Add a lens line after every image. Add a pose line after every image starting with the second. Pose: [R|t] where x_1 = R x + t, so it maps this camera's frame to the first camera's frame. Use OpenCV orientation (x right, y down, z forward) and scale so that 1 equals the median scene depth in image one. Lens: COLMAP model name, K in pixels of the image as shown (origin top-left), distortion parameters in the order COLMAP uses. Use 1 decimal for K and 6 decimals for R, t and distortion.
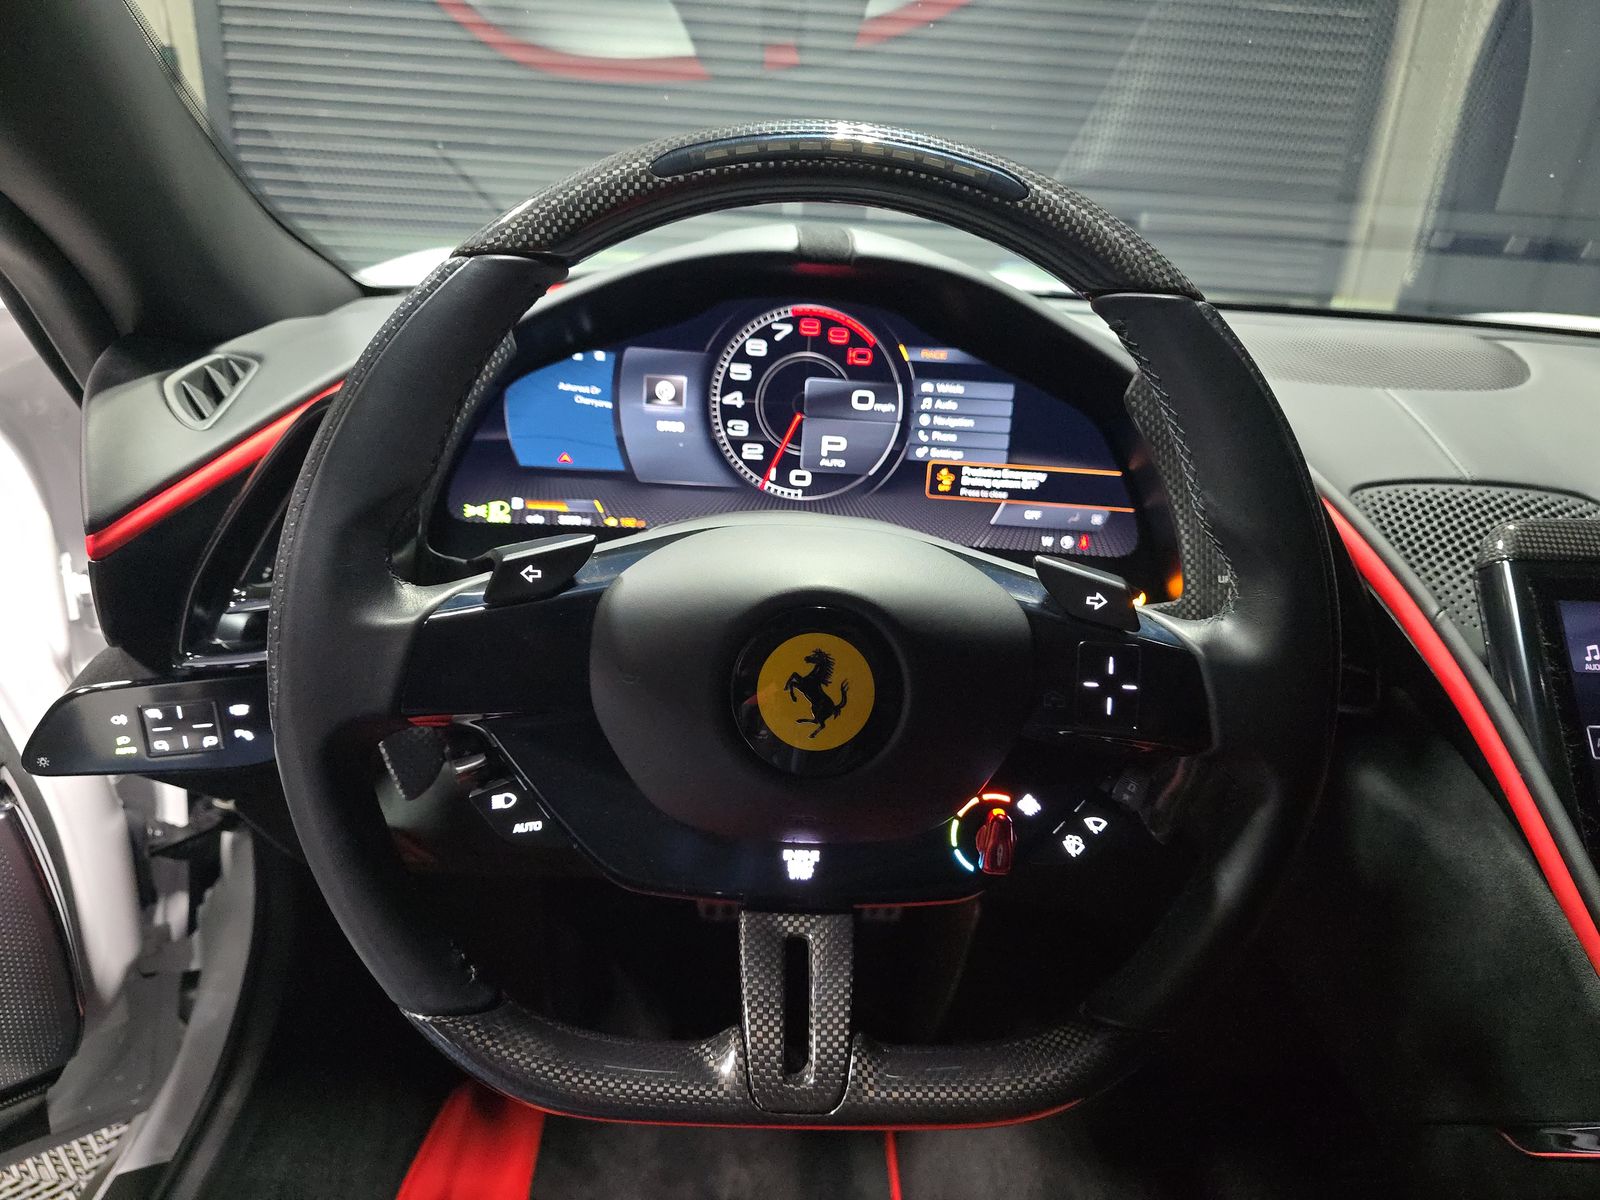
lens RADIAL K [[1078.8, 0, 815.9], [0, 1078.8, 591.0], [0, 0, 1]] dist [0.022251, -0.034508]
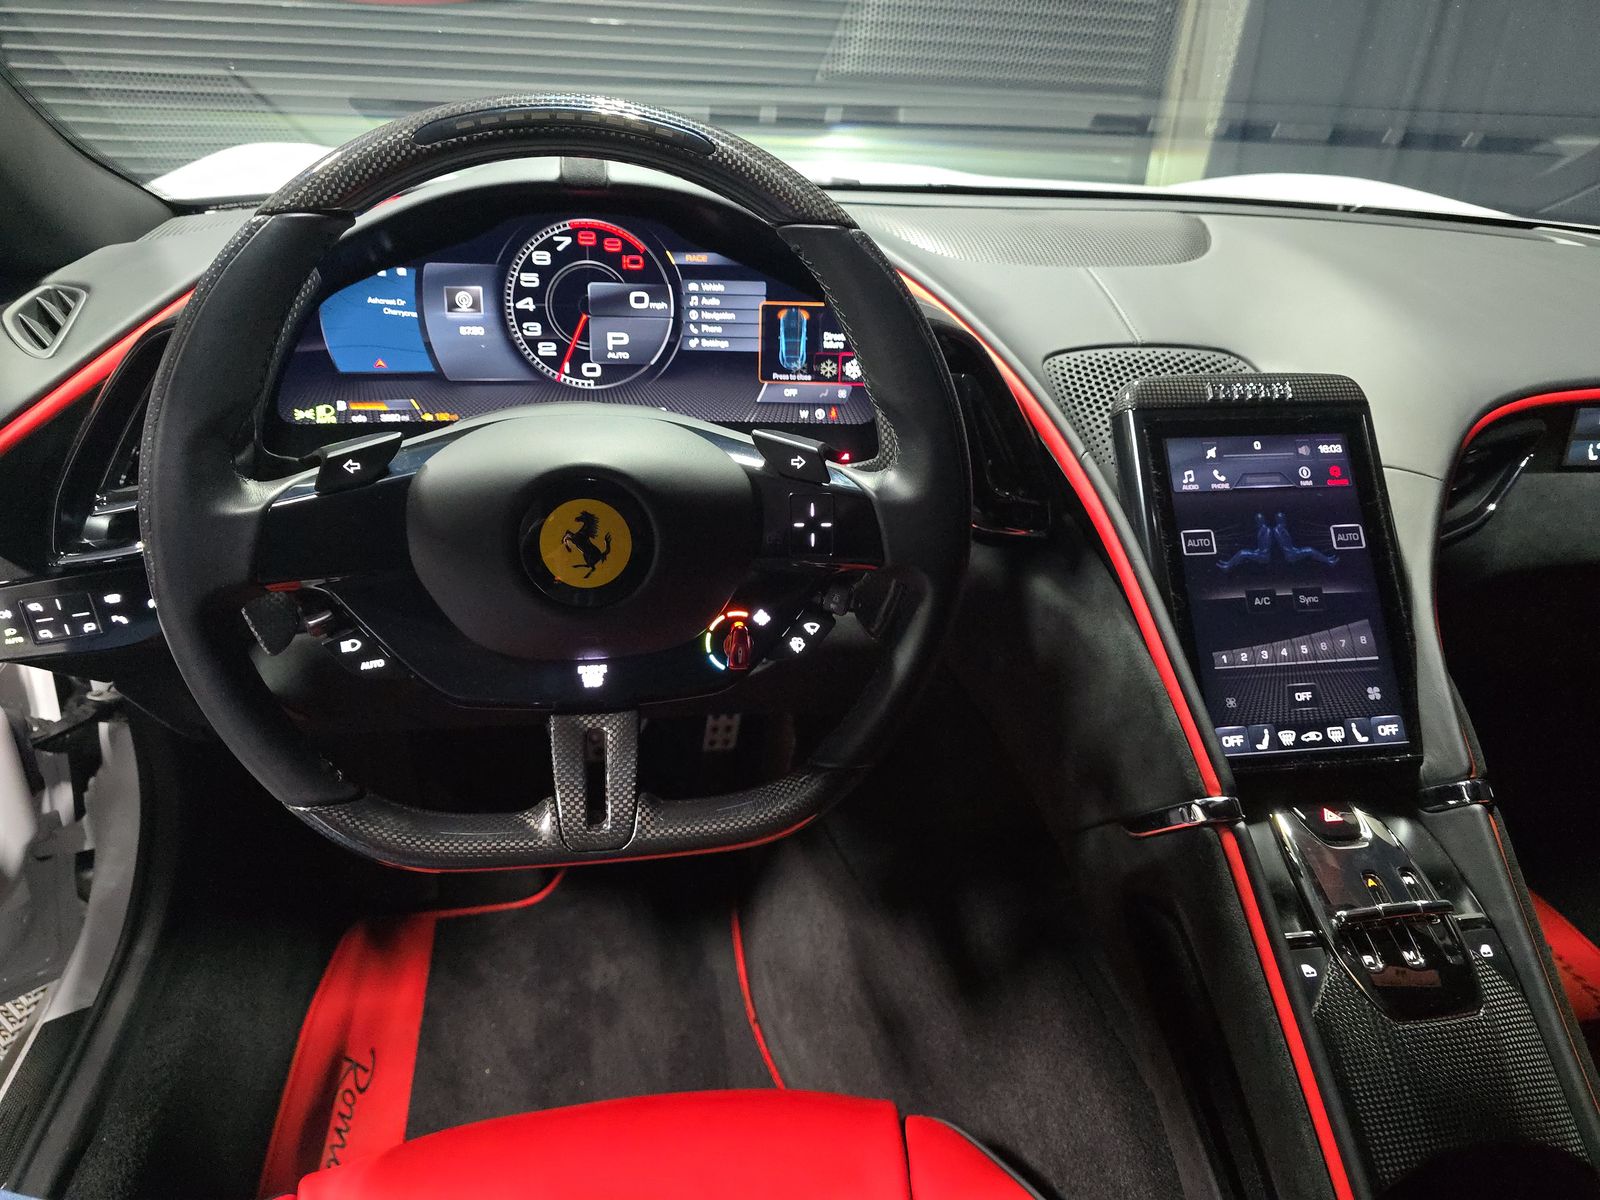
lens RADIAL K [[1078.8, 0, 818.0], [0, 1078.8, 586.4], [0, 0, 1]] dist [0.022251, -0.034508]
pose [[0.990556, -0.074635, 0.115017, 0.079013], [0.060977, 0.991138, 0.118010, 0.004505], [-0.122806, -0.109882, 0.986329, -0.218008]]
